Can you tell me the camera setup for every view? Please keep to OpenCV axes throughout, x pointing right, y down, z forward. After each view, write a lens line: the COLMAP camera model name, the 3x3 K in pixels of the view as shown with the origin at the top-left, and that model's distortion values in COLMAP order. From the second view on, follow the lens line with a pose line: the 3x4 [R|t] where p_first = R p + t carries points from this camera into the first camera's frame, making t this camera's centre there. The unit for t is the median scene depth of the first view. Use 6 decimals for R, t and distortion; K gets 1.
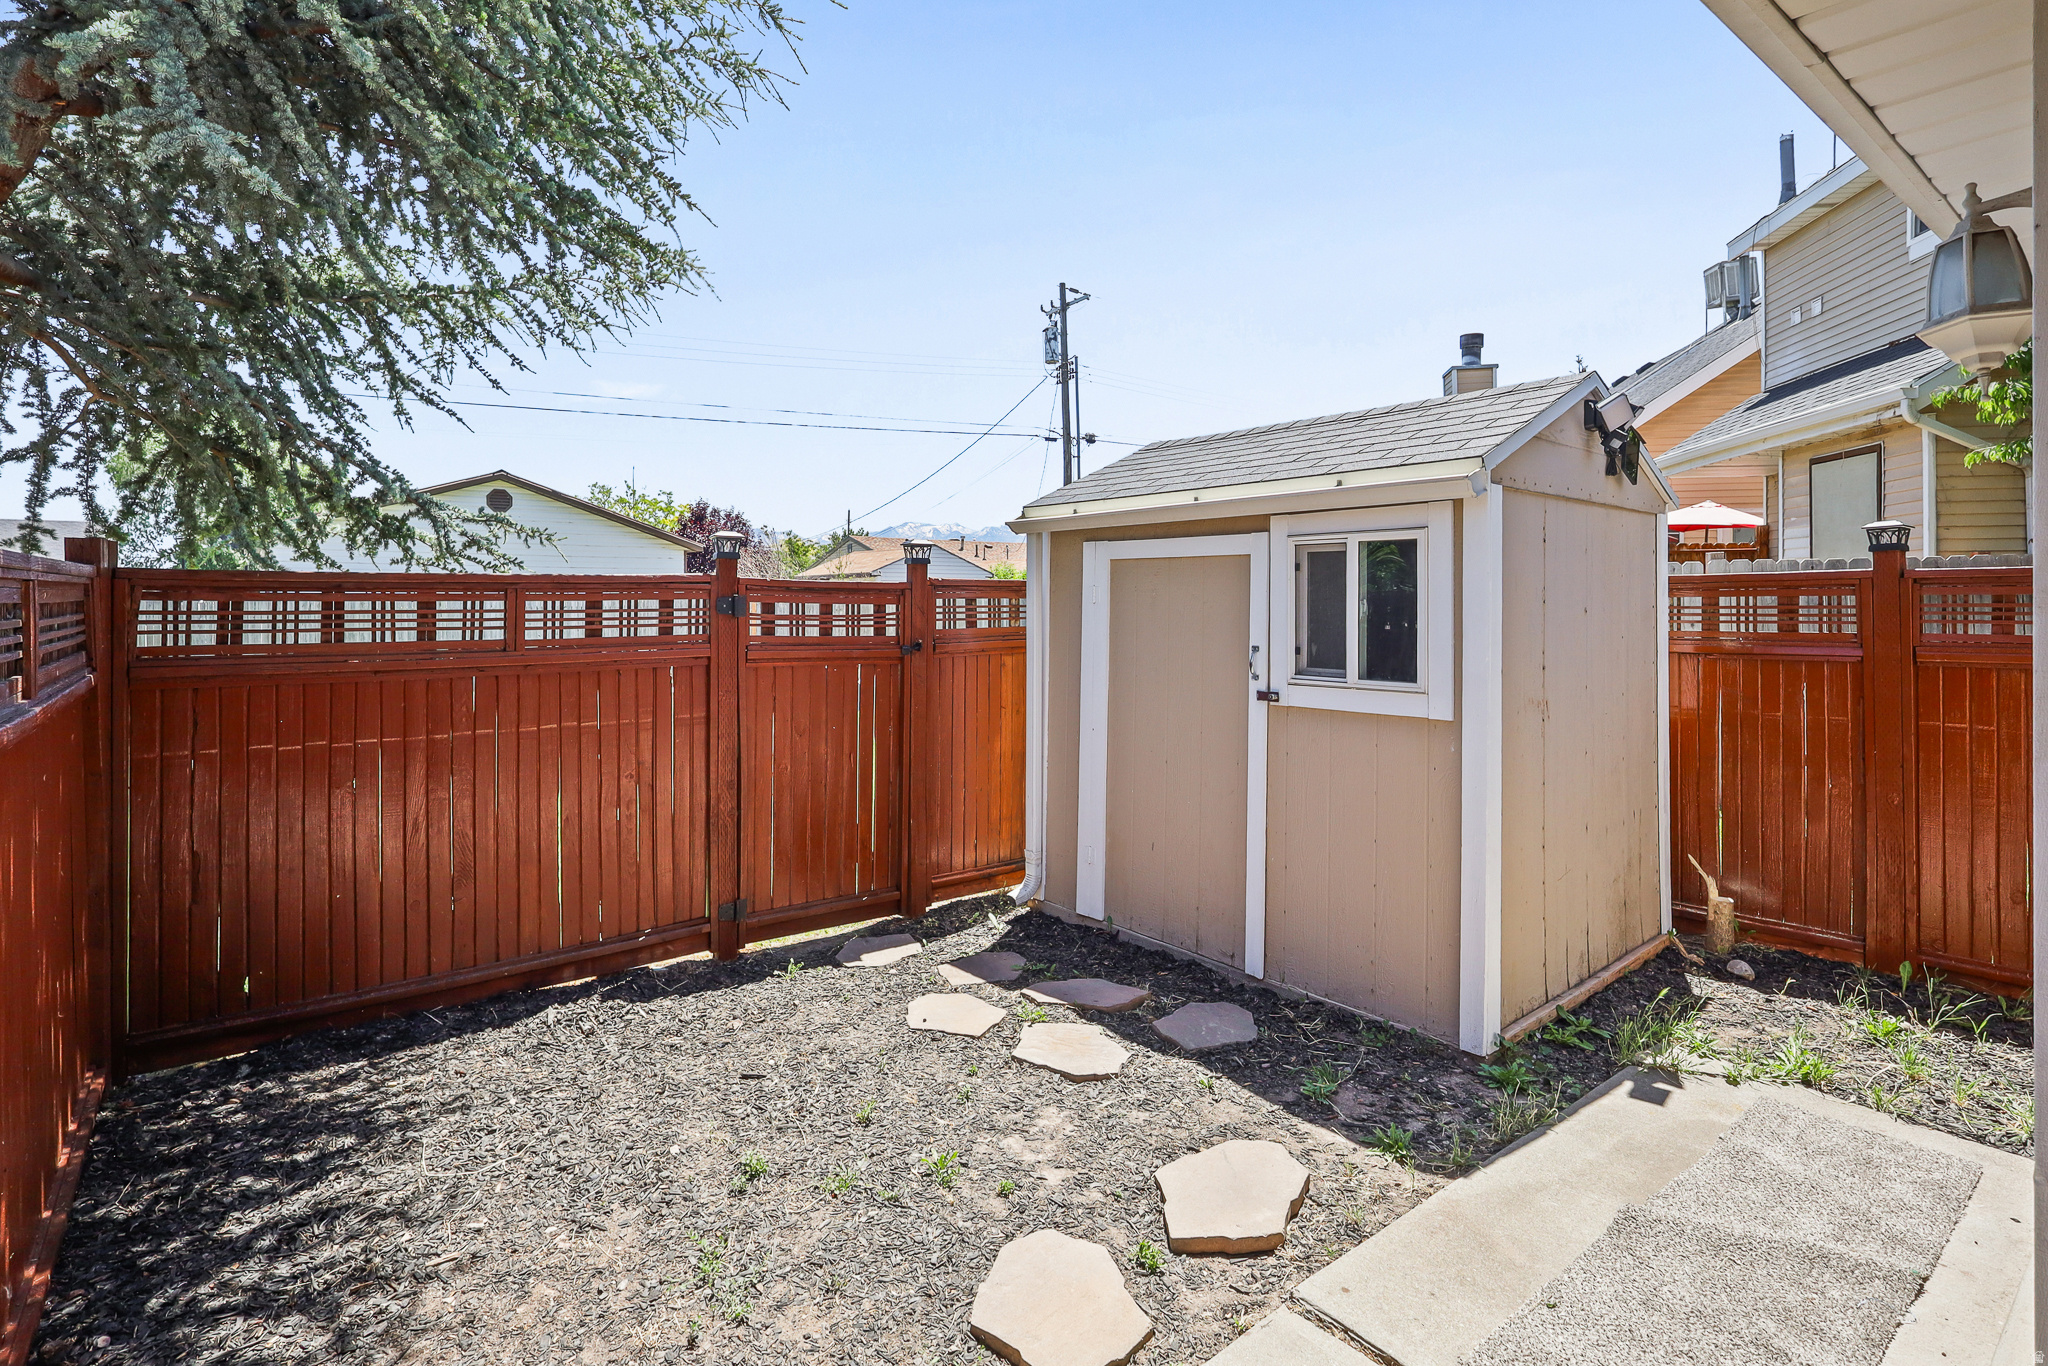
lens RADIAL K [[1021.7, 0, 1023.9], [0, 1021.7, 604.9], [0, 0, 1]] dist [-0.001719, -0.000187]
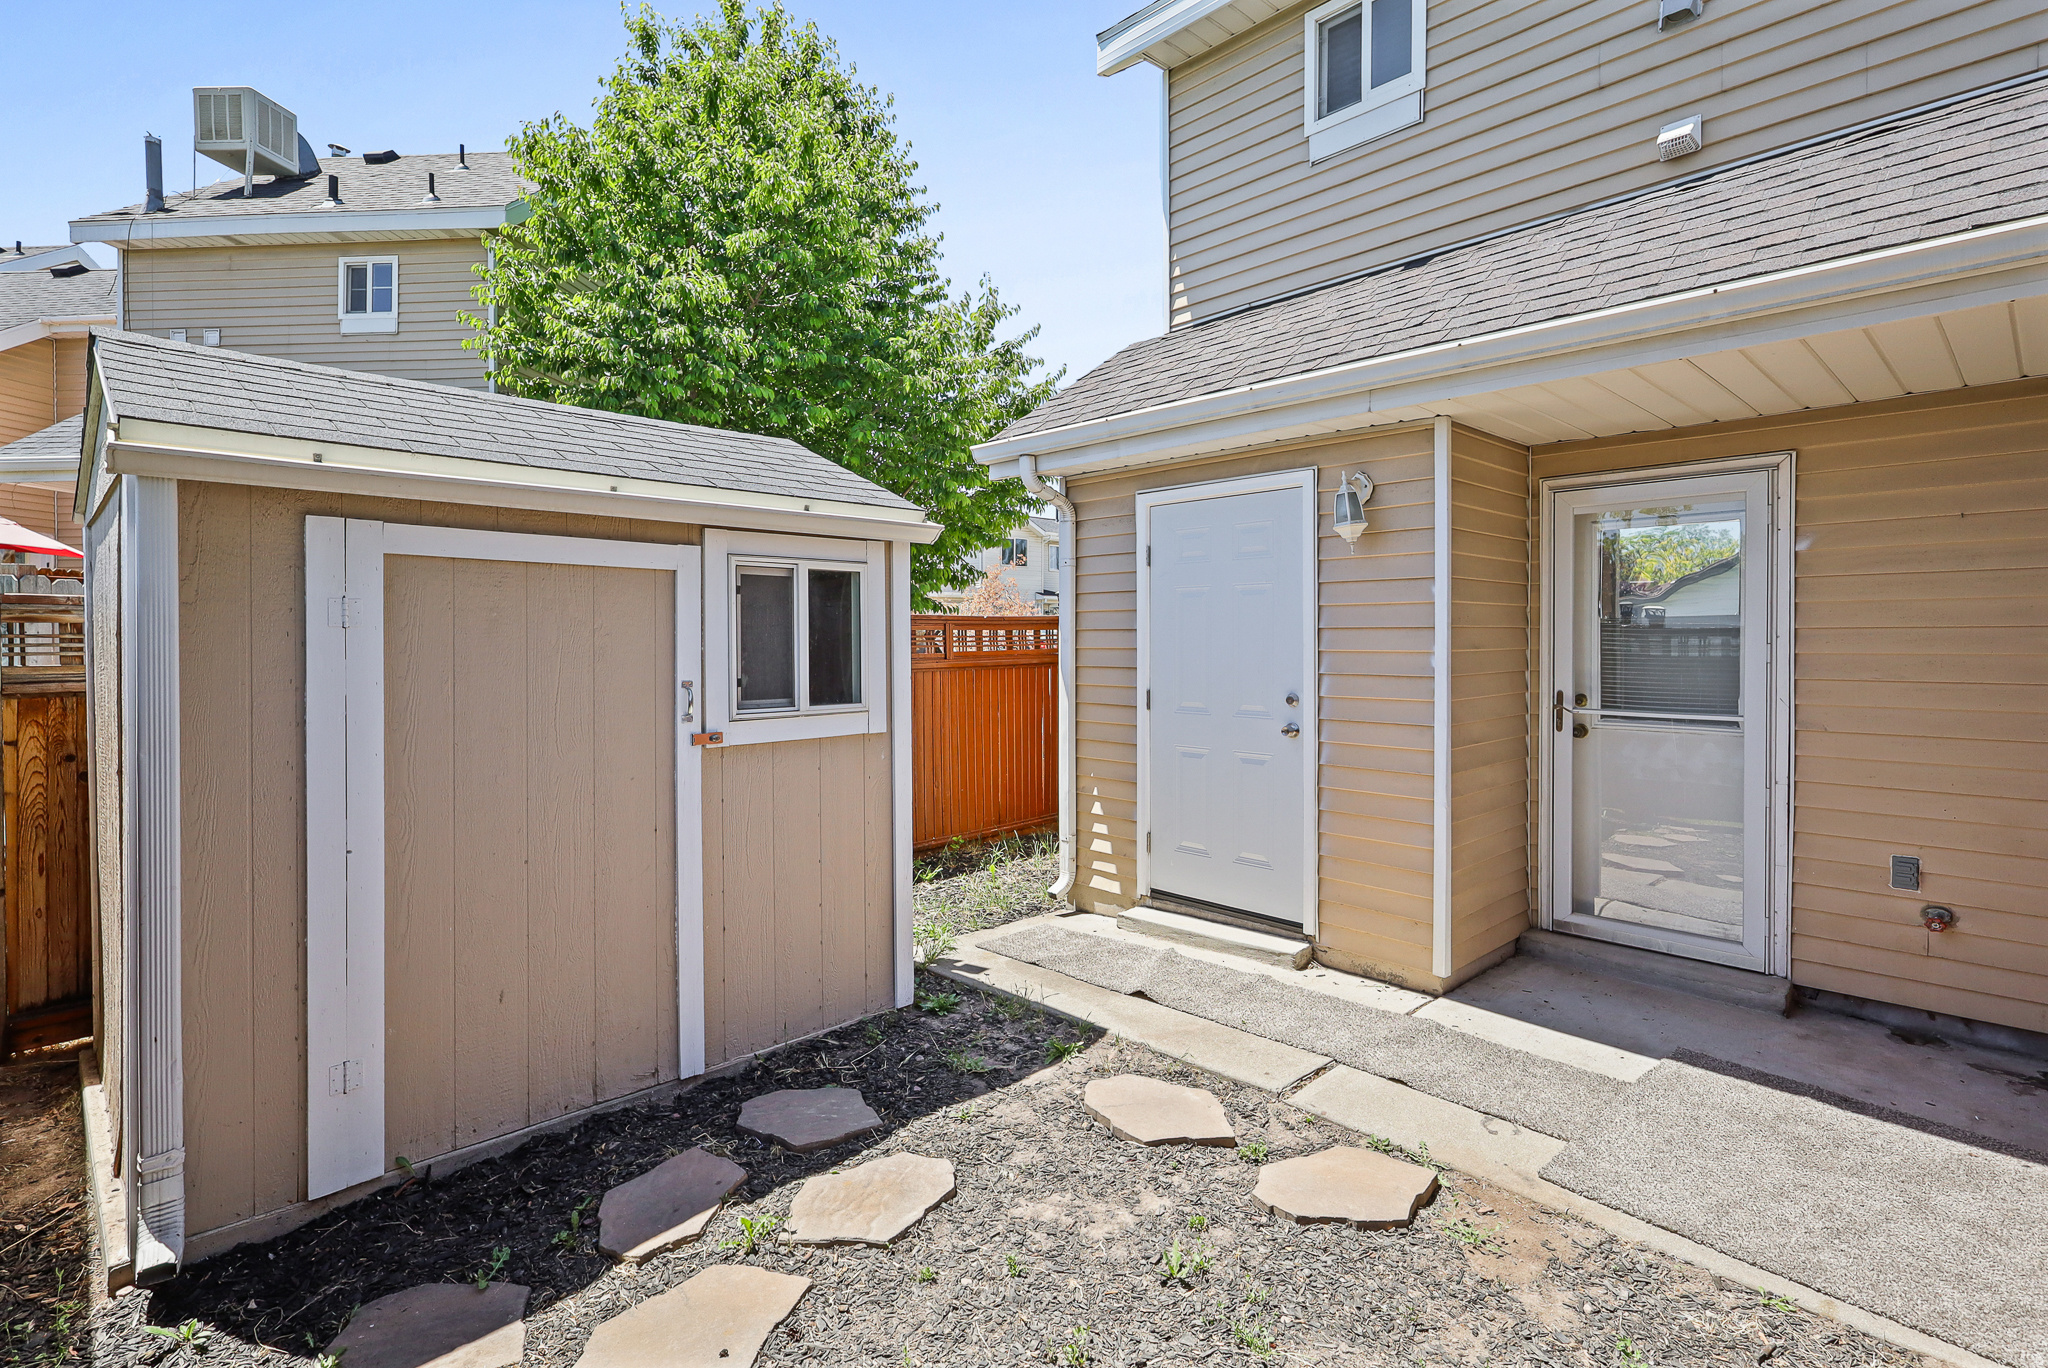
lens RADIAL K [[972.0, 0, 1037.9], [0, 972.0, 652.6], [0, 0, 1]] dist [-0.001149, 0.000017]
pose [[-0.099115, -0.010190, 0.995024, -0.648113], [0.006567, 0.999919, 0.010894, 0.011353], [-0.995054, 0.007614, -0.099040, 0.873794]]
